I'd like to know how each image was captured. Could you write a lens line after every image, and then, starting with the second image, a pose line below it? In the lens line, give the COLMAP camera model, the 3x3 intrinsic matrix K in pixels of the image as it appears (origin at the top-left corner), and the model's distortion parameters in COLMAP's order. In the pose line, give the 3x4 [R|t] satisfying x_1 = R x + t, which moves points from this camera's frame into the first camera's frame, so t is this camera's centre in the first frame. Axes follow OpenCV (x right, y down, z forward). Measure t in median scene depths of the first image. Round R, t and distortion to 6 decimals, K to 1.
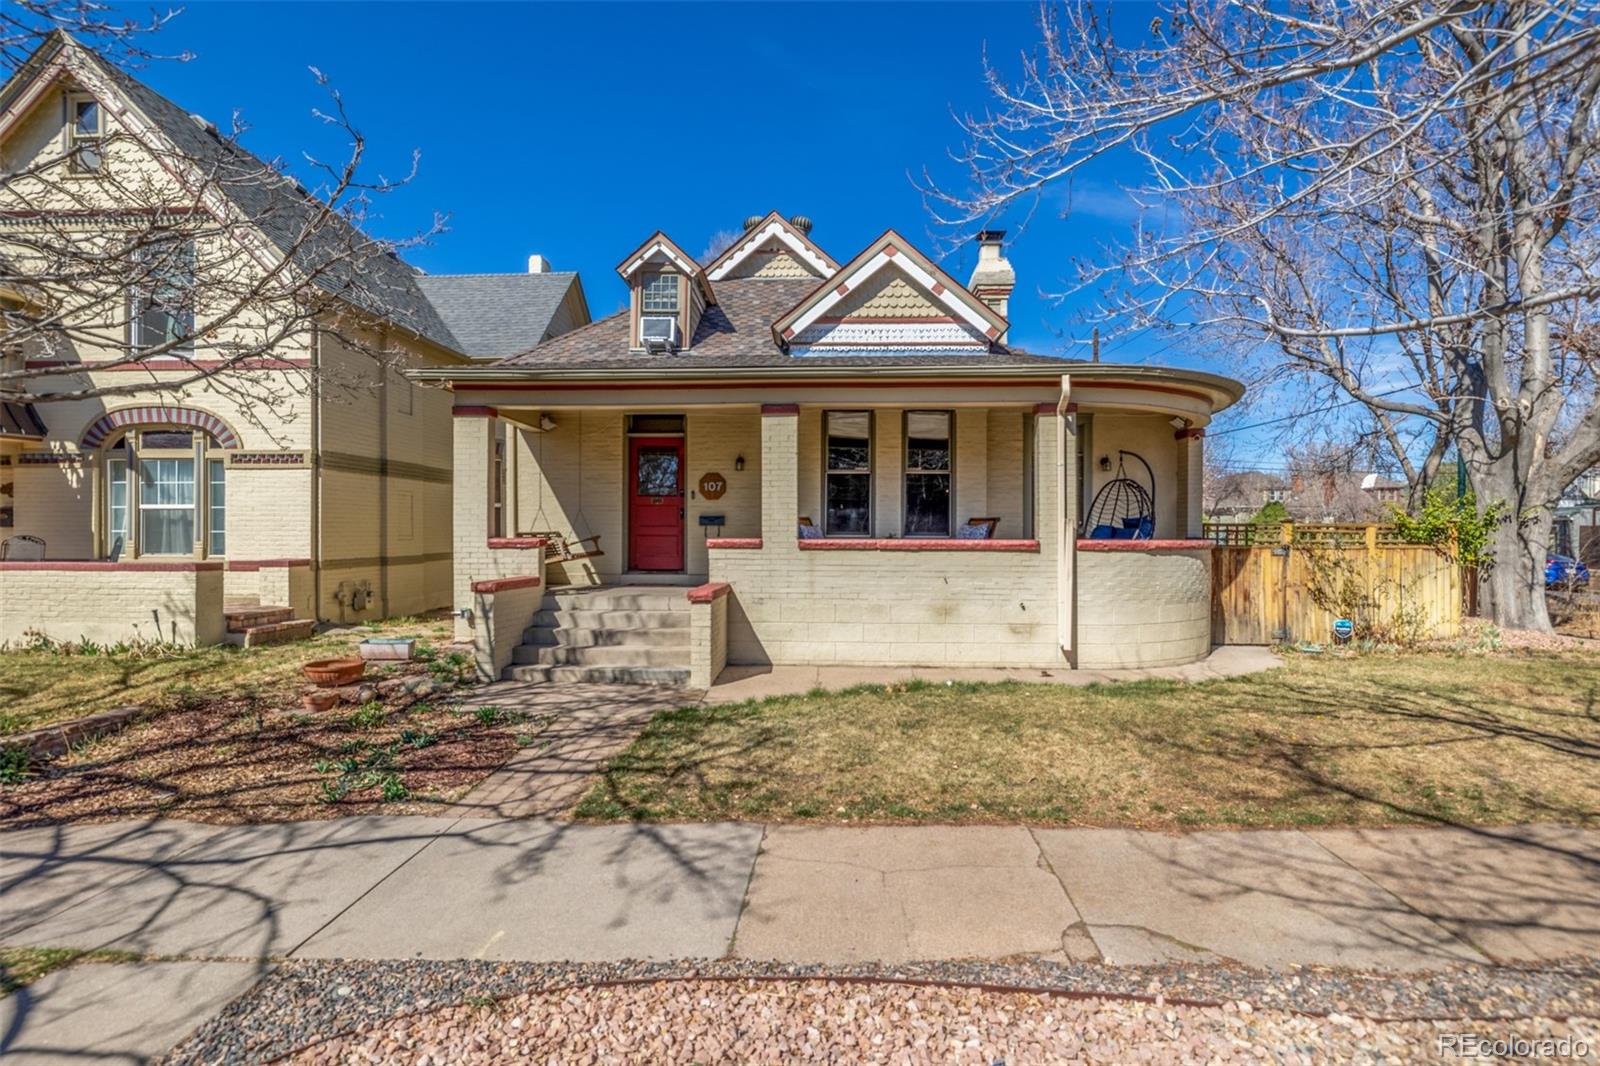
lens RADIAL K [[760.7, 0, 795.7], [0, 760.7, 541.7], [0, 0, 1]] dist [-0.004210, 0.000320]
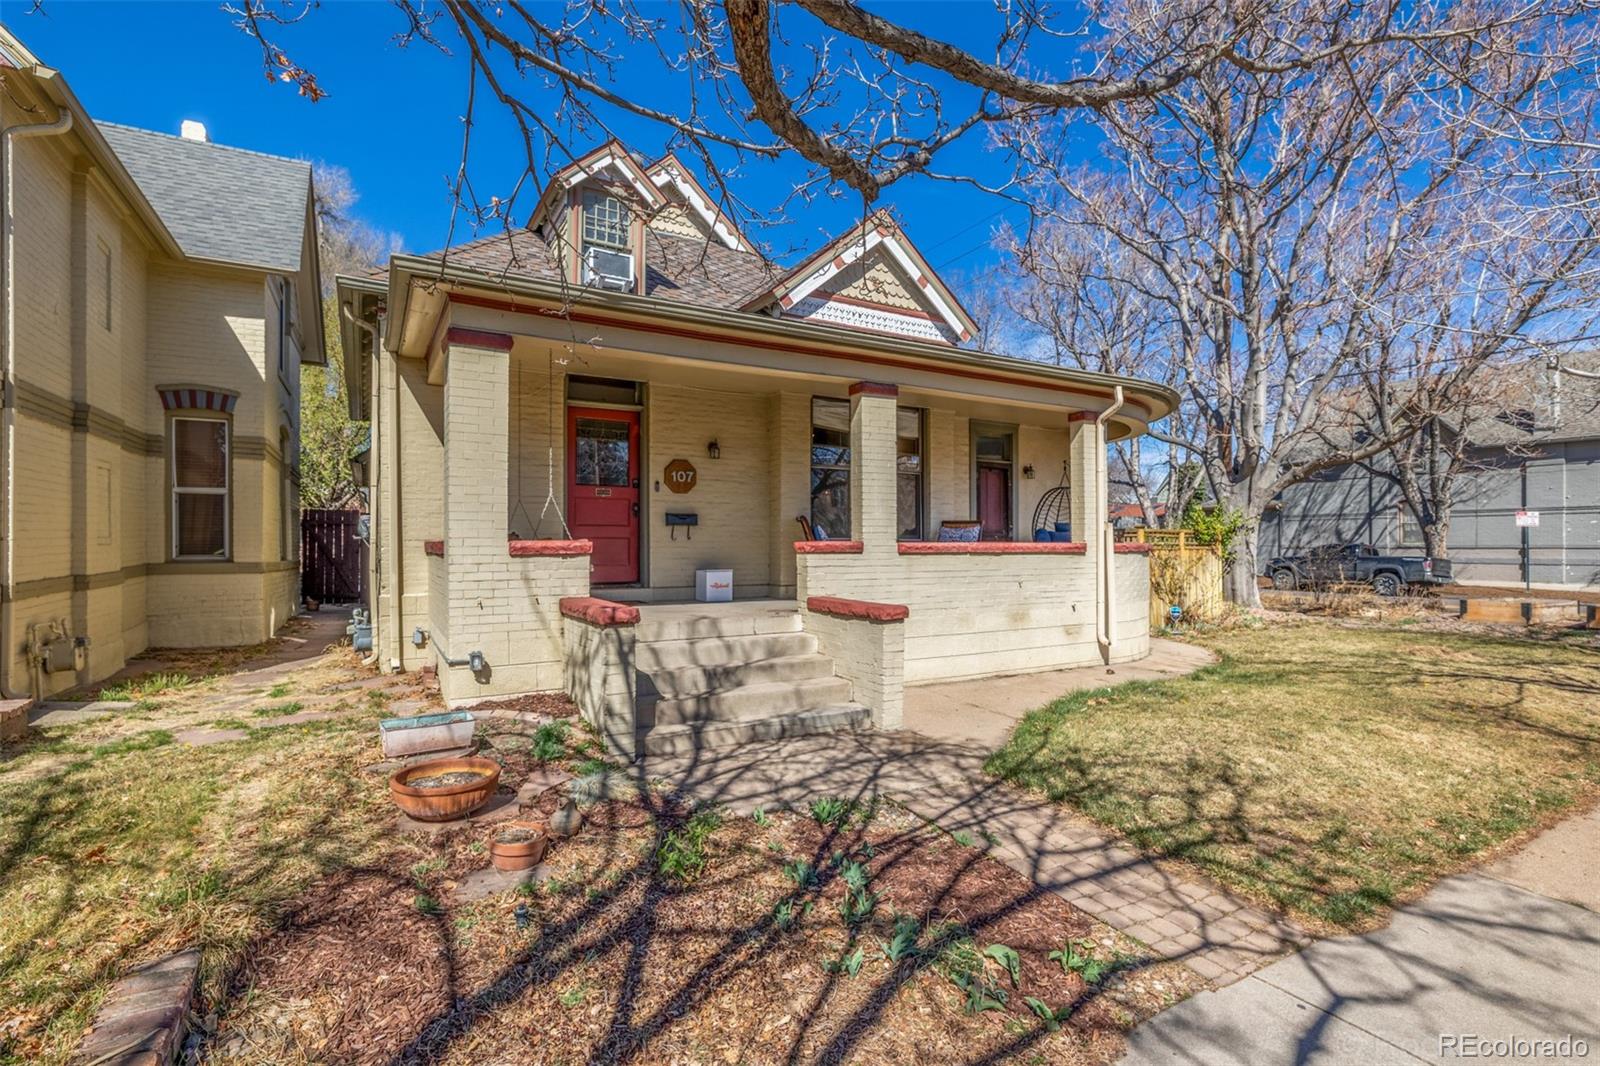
lens RADIAL K [[760.7, 0, 798.0], [0, 760.7, 540.9], [0, 0, 1]] dist [-0.004210, 0.000320]
pose [[0.843201, -0.000150, 0.537598, -0.462309], [0.003514, 0.999980, -0.005233, -0.000418], [-0.537586, 0.006302, 0.843185, 0.276617]]
